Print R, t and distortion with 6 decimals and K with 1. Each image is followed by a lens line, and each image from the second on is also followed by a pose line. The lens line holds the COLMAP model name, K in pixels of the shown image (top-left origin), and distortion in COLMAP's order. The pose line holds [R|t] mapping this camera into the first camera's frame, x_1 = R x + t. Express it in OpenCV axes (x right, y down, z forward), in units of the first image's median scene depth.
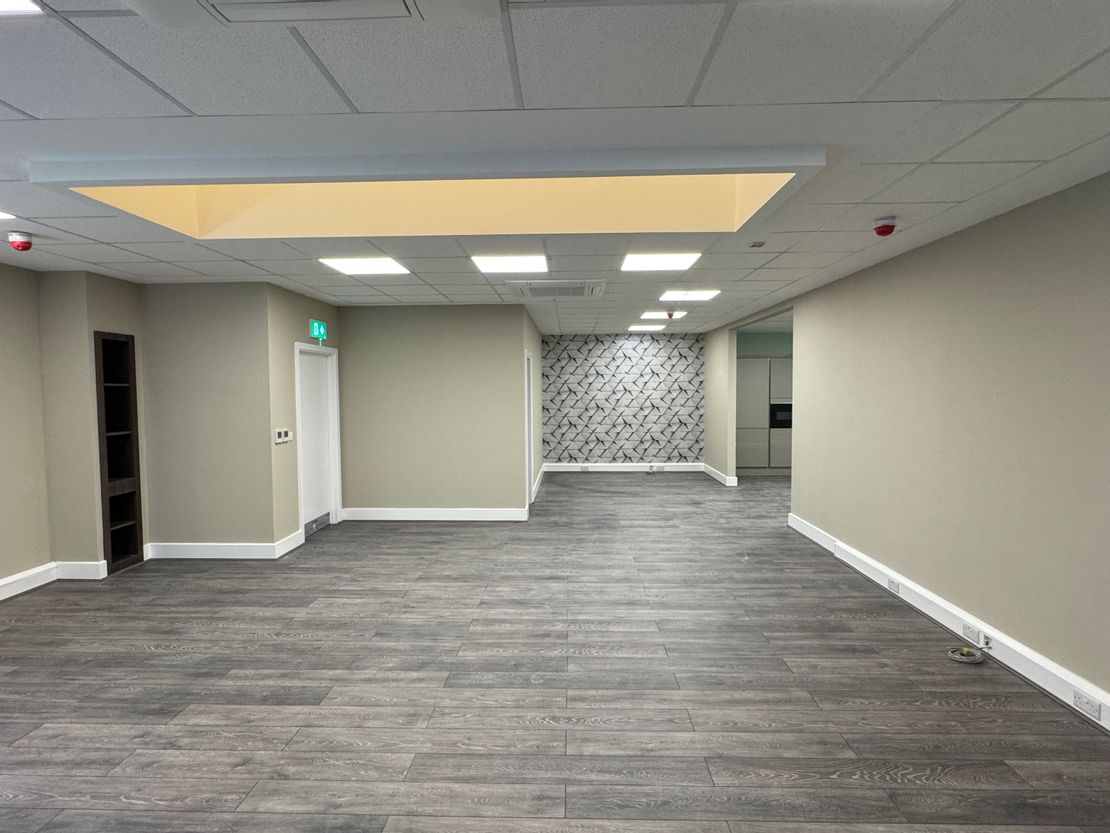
lens RADIAL K [[590.5, 0, 555.3], [0, 590.5, 413.0], [0, 0, 1]] dist [-0.000876, -0.000279]
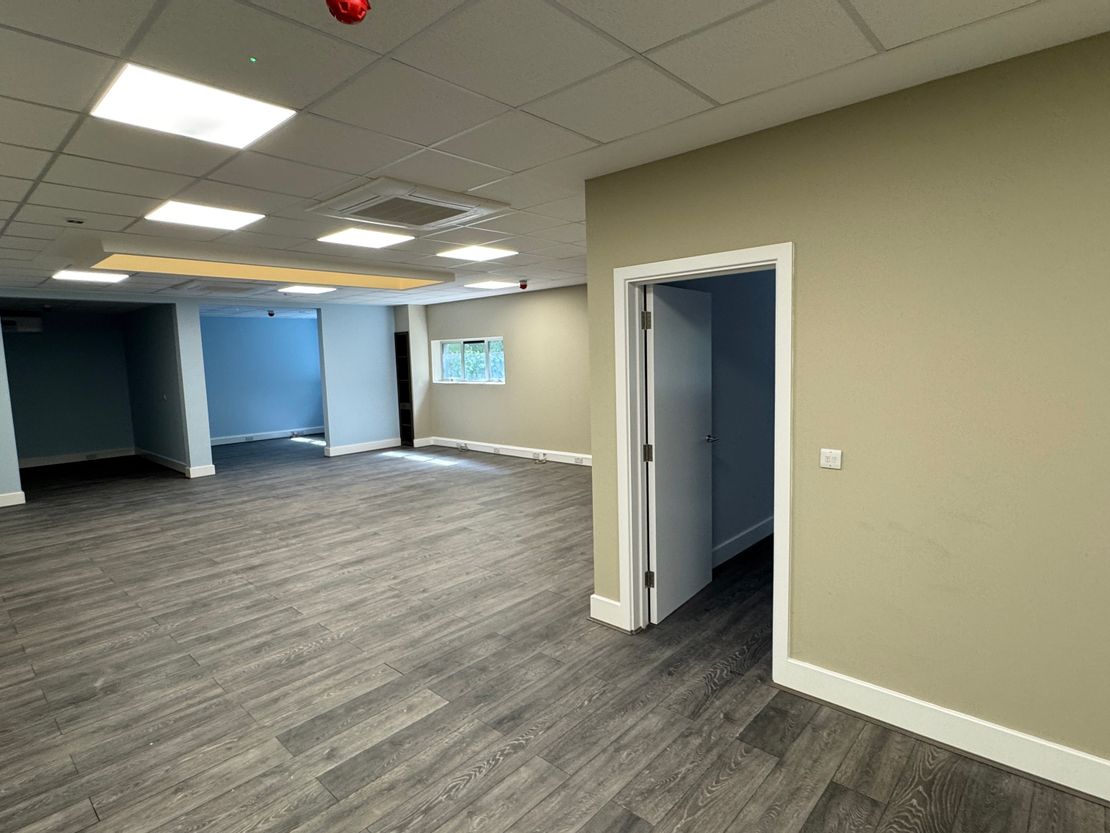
lens RADIAL K [[590.5, 0, 555.3], [0, 590.5, 413.0], [0, 0, 1]] dist [-0.000876, -0.000279]
pose [[-0.651313, 0.101051, -0.752051, 0.493920], [-0.000045, 0.991088, 0.133209, -0.090330], [0.758809, 0.086794, -0.645504, 1.881193]]
